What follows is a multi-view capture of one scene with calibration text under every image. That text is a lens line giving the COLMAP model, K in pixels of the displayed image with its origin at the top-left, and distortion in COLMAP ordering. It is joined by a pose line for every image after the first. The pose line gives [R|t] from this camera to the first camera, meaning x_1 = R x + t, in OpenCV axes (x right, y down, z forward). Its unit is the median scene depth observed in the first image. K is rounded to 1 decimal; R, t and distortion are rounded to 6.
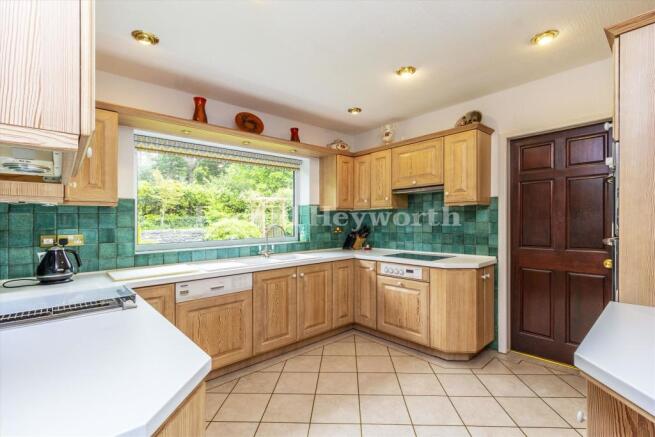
lens RADIAL K [[304.2, 0, 323.7], [0, 304.2, 216.5], [0, 0, 1]] dist [-0.000150, -0.000046]
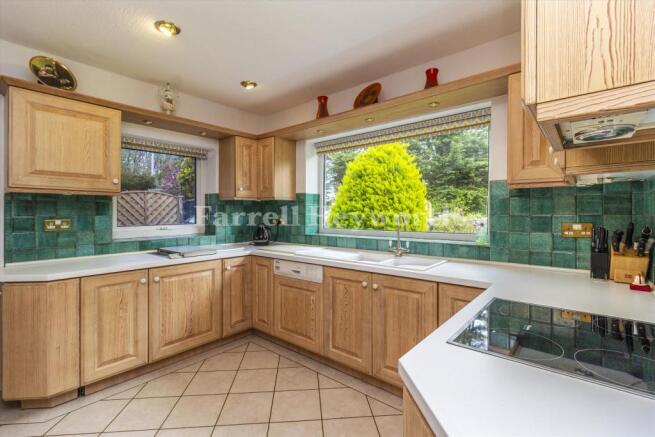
lens RADIAL K [[295.7, 0, 329.0], [0, 295.7, 207.2], [0, 0, 1]] dist [0.000274, 0.000009]
pose [[0.146865, -0.003898, -0.989149, 0.641327], [0.020348, 0.999793, -0.000919, 0.006930], [0.988947, -0.019992, 0.146914, 0.863105]]
